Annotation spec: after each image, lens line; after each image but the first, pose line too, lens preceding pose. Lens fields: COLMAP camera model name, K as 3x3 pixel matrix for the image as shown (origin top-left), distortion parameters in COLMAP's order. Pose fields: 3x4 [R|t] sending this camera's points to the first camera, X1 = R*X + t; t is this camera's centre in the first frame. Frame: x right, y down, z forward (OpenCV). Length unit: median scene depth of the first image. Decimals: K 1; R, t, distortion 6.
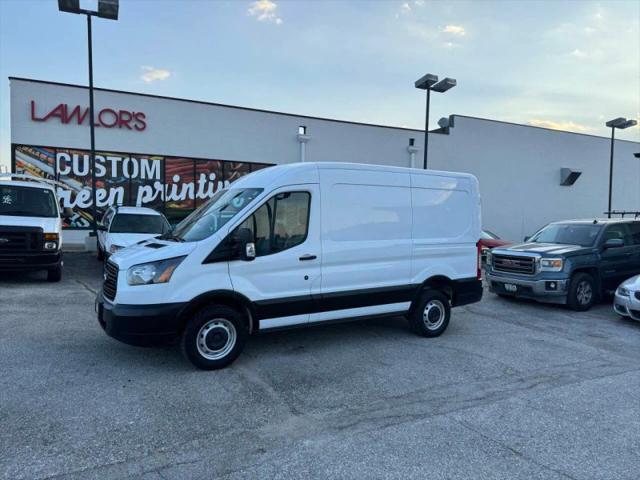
lens RADIAL K [[446.8, 0, 322.2], [0, 446.8, 235.8], [0, 0, 1]] dist [0.054553, -0.063152]
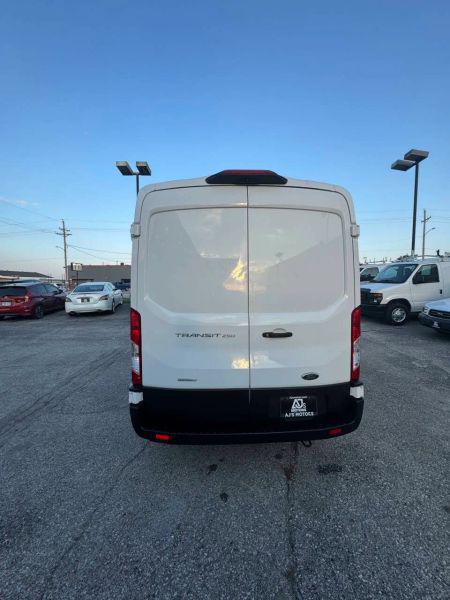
lens RADIAL K [[238.6, 0, 224.4], [0, 238.6, 299.4], [0, 0, 1]] dist [-0.004385, 0.000819]
pose [[-0.508159, 0.036877, -0.860473, 0.600822], [-0.036500, 0.997263, 0.064295, -0.026731], [0.860489, 0.064080, -0.505422, 1.395747]]
